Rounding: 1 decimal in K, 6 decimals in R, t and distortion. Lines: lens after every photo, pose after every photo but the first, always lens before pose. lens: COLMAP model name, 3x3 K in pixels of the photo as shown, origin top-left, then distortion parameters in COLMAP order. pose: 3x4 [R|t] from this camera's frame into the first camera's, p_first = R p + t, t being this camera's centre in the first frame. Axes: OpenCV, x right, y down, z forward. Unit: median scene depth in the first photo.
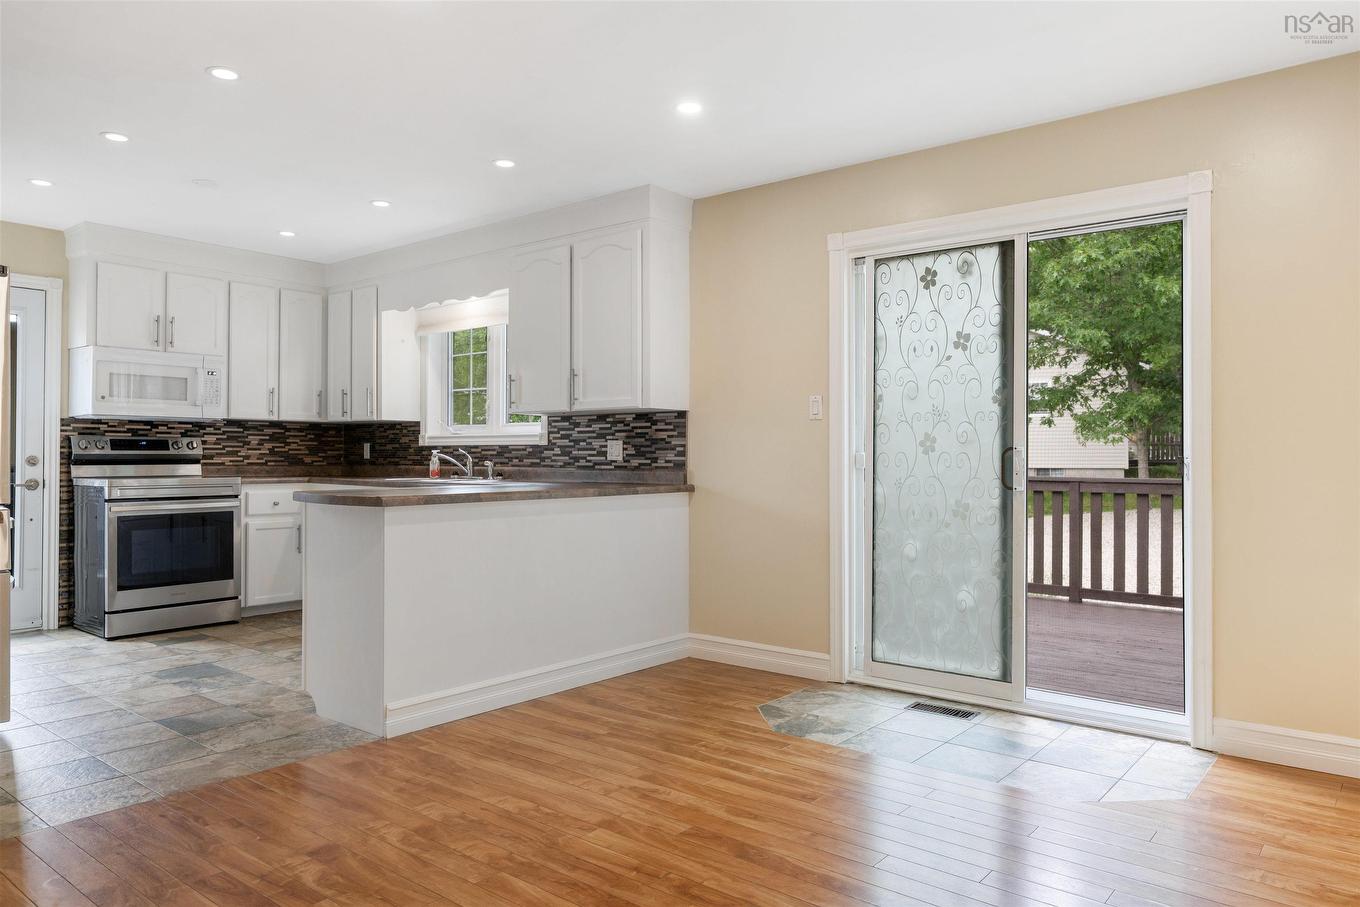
lens RADIAL K [[900.6, 0, 676.6], [0, 900.6, 454.2], [0, 0, 1]] dist [-0.003346, -0.001466]
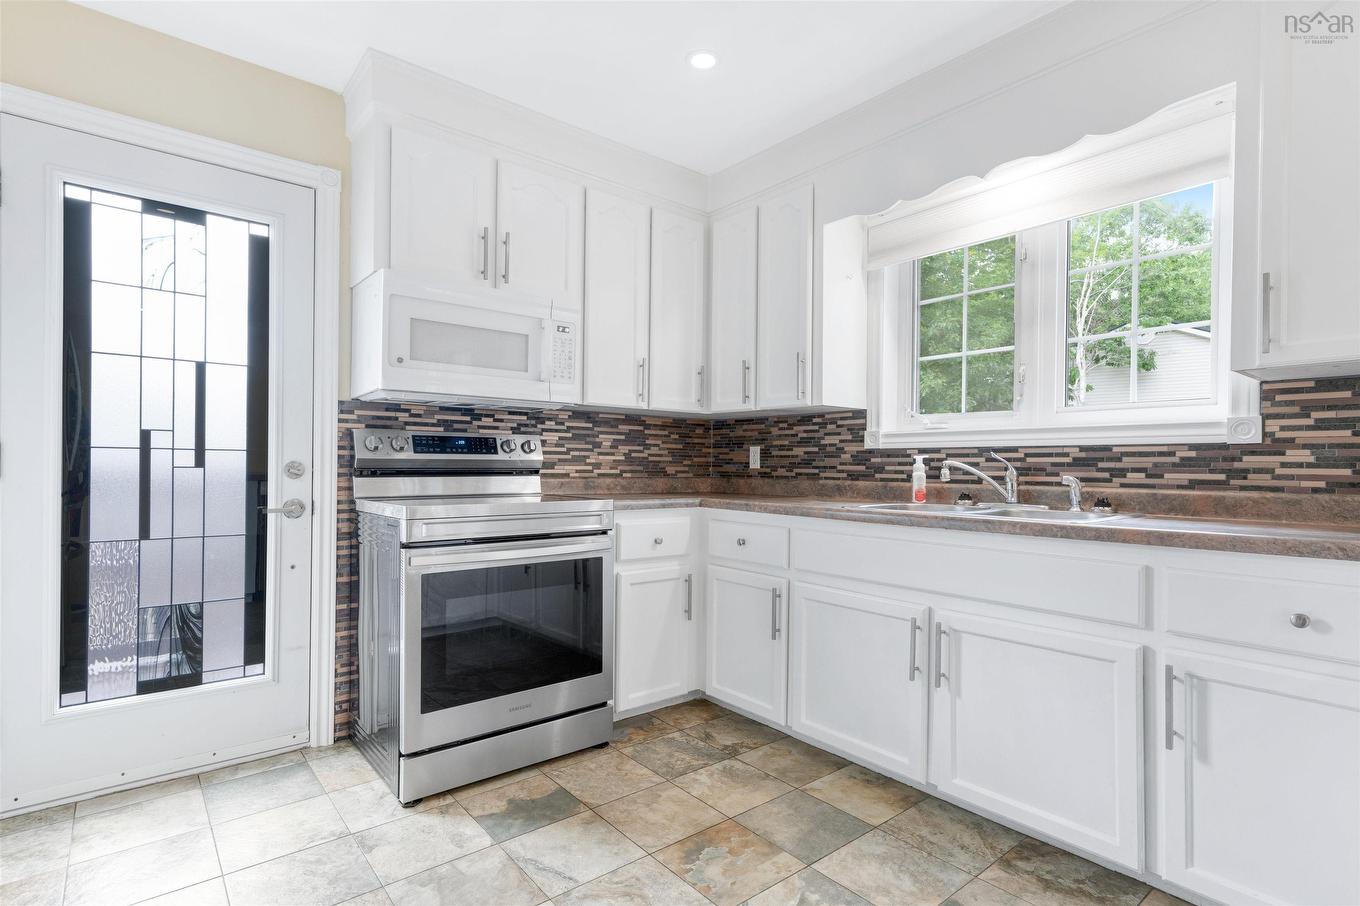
lens RADIAL K [[674.3, 0, 681.4], [0, 674.3, 468.7], [0, 0, 1]] dist [0.011573, 0.000069]
pose [[0.980882, 0.006638, -0.194492, -0.366441], [-0.005413, 0.999962, 0.006833, 0.002152], [0.194530, -0.005650, 0.980880, 0.593816]]
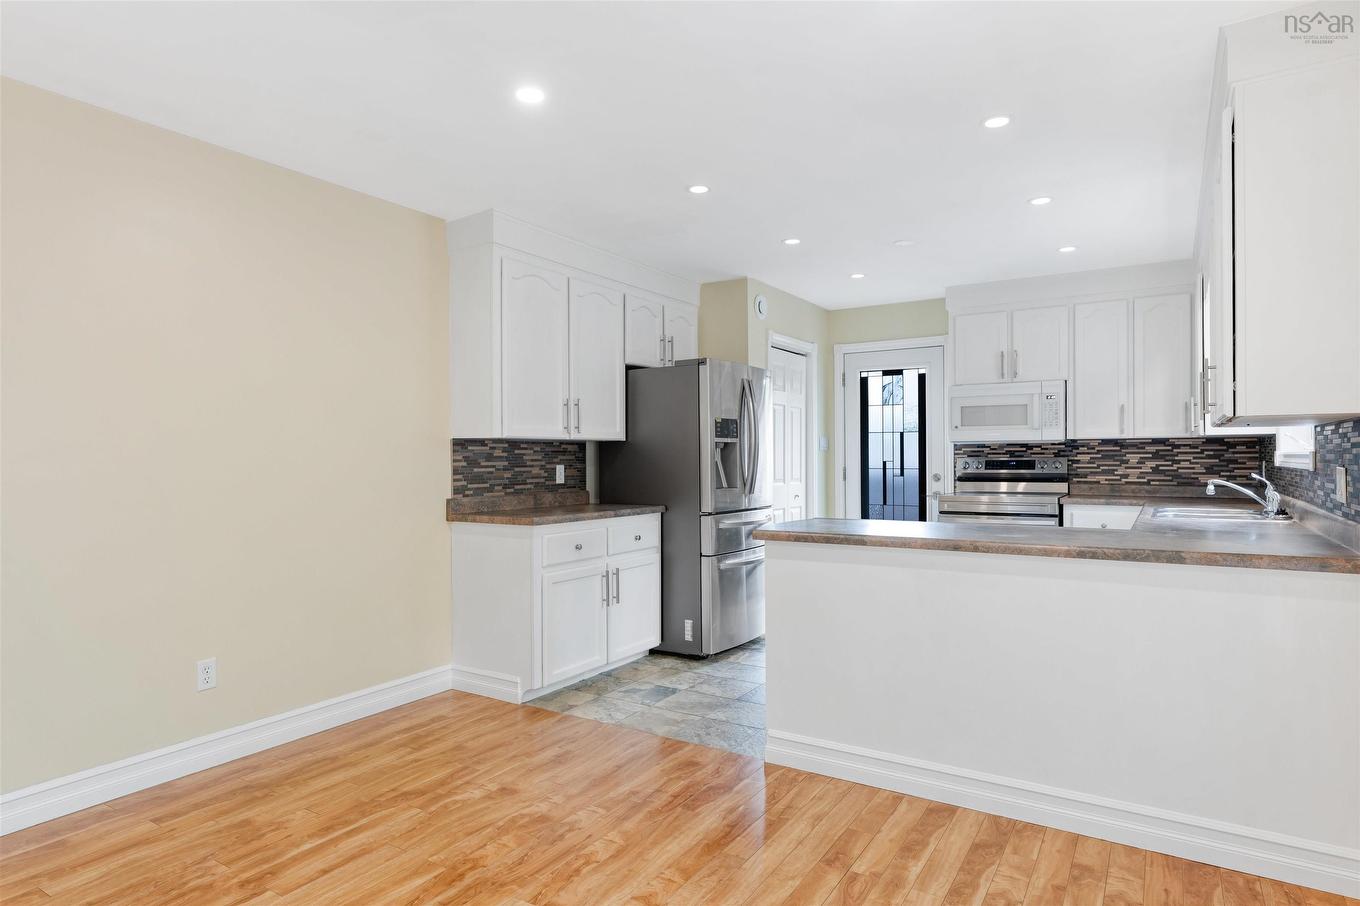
lens RADIAL K [[767.5, 0, 687.1], [0, 767.5, 452.5], [0, 0, 1]] dist [0.015163, -0.000427]
pose [[0.127681, -0.009408, -0.991771, 0.340909], [0.008400, 0.999929, -0.008404, -0.022343], [0.991780, -0.007258, 0.127751, 0.488672]]
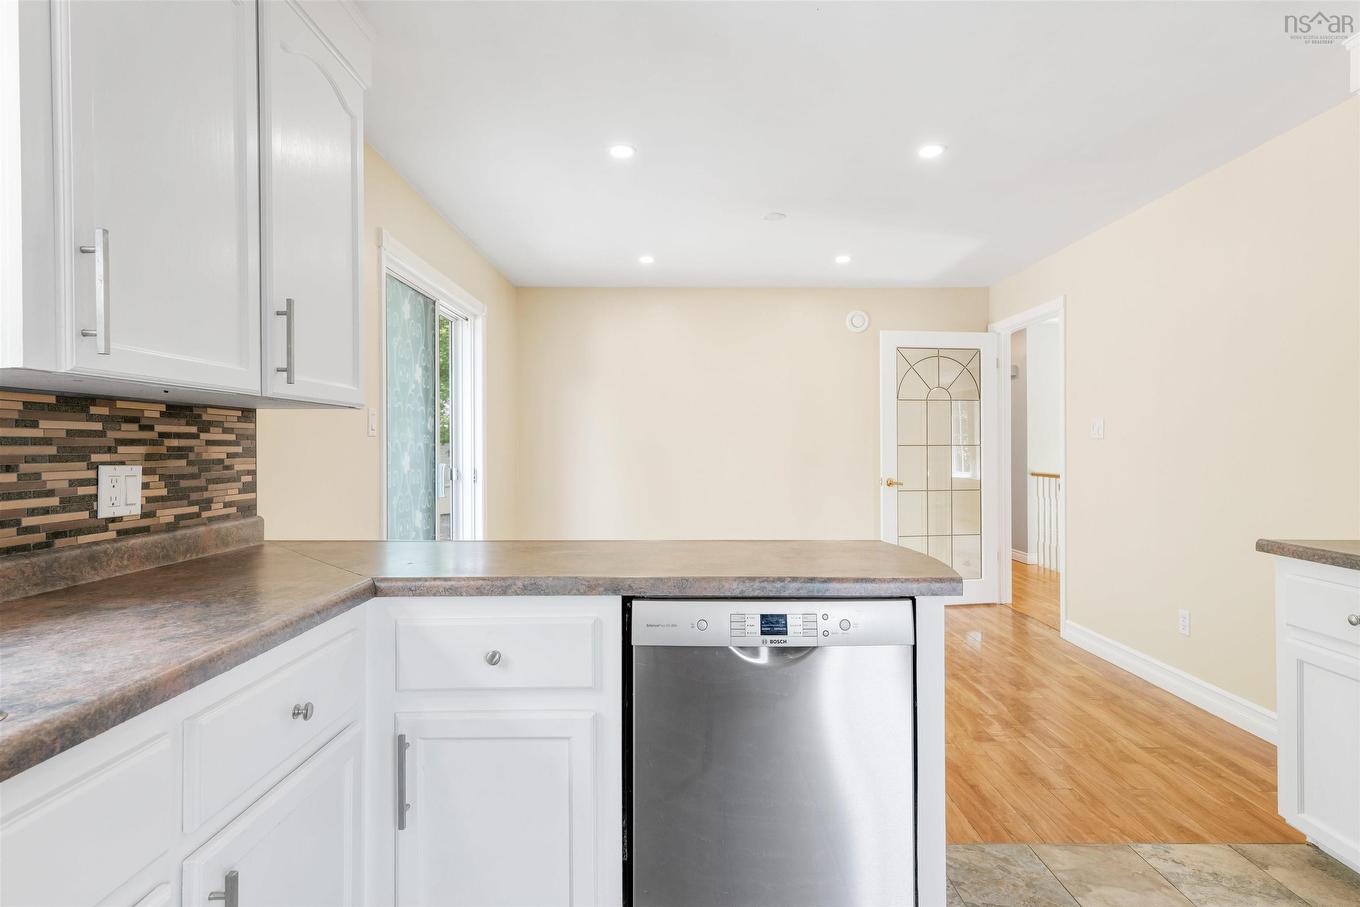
lens RADIAL K [[711.5, 0, 693.3], [0, 711.5, 453.0], [0, 0, 1]] dist [0.015965, 0.001085]
pose [[-0.644857, -0.008202, 0.764259, -0.434759], [-0.004425, 0.999966, 0.006998, -0.022297], [-0.764291, 0.001130, -0.644871, 0.940150]]
